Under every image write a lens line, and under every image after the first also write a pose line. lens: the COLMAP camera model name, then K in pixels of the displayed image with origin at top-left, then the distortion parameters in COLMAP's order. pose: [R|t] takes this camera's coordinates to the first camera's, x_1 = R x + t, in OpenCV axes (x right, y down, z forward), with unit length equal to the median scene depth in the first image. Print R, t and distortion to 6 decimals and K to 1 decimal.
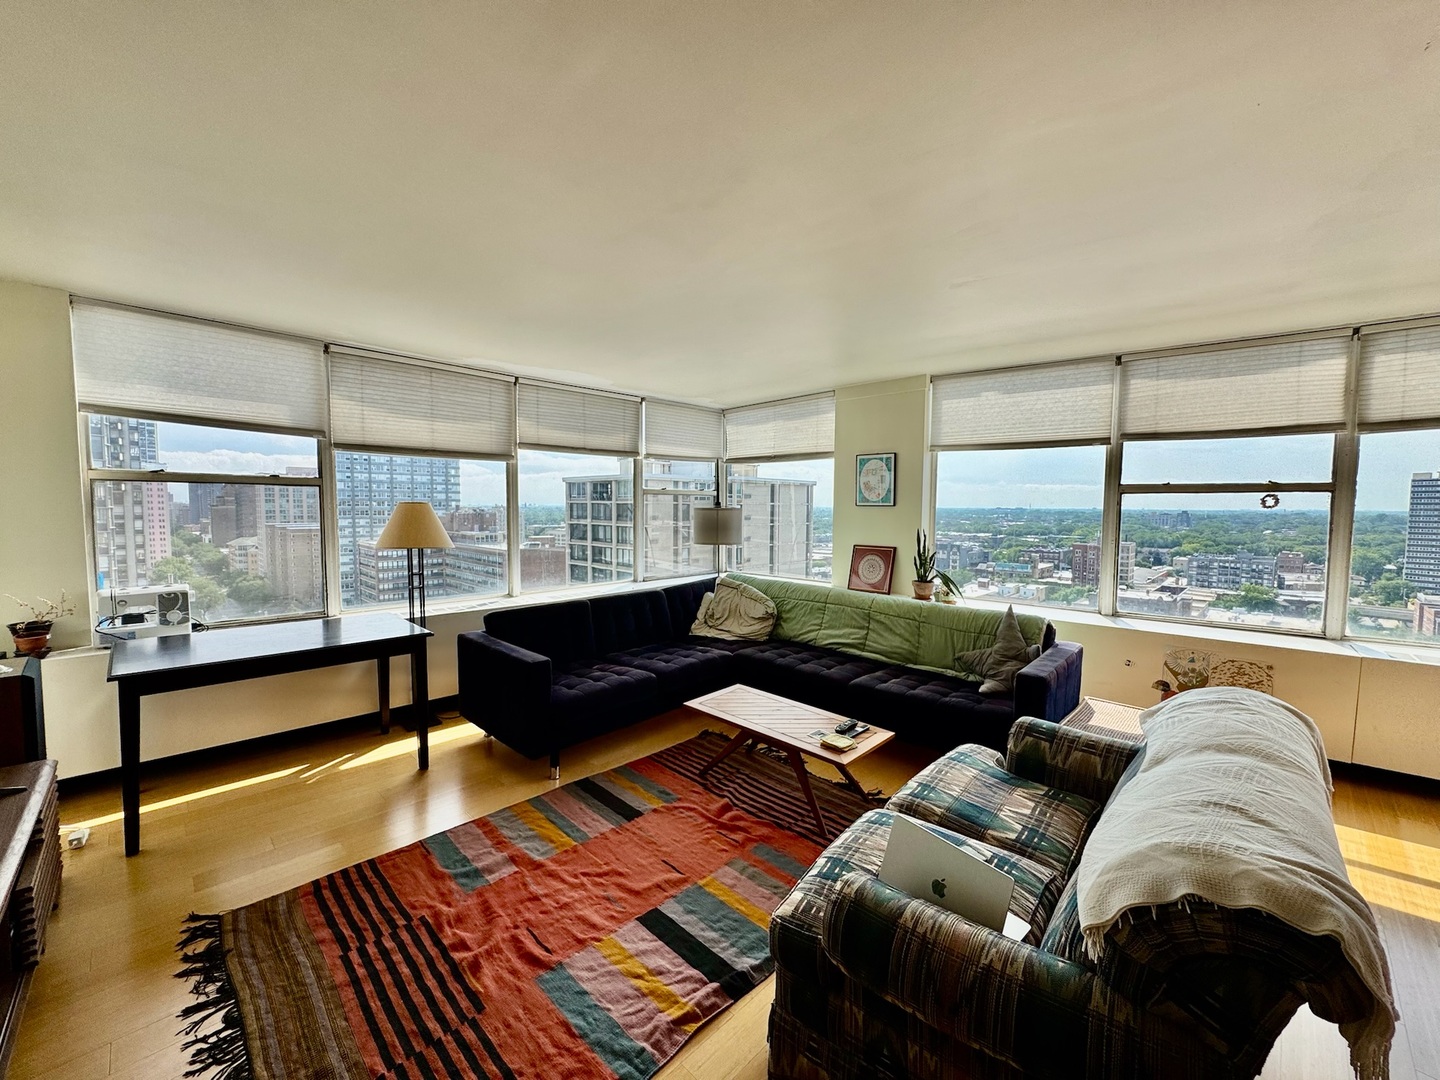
lens RADIAL K [[574.8, 0, 715.8], [0, 574.8, 538.5], [0, 0, 1]] dist [-0.003637, -0.000246]
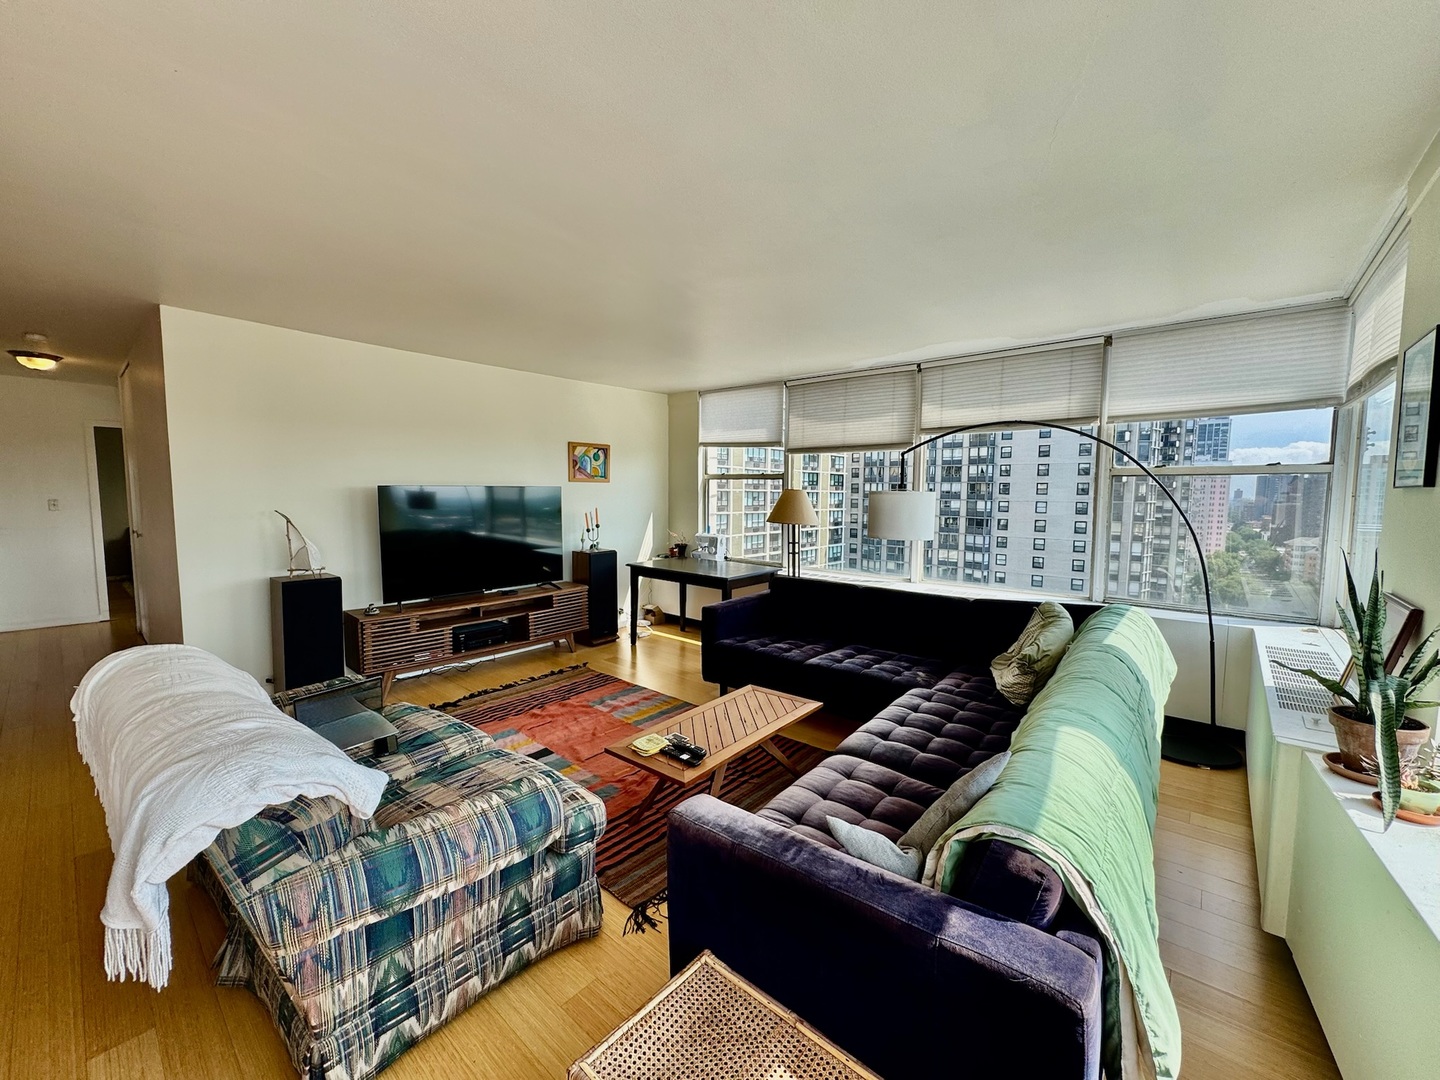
lens RADIAL K [[574.8, 0, 715.8], [0, 574.8, 538.5], [0, 0, 1]] dist [-0.003637, -0.000246]
pose [[0.067961, 0.074044, -0.994937, 0.698799], [-0.067199, 0.995317, 0.069483, -0.026046], [0.995422, 0.062137, 0.072618, 0.640780]]
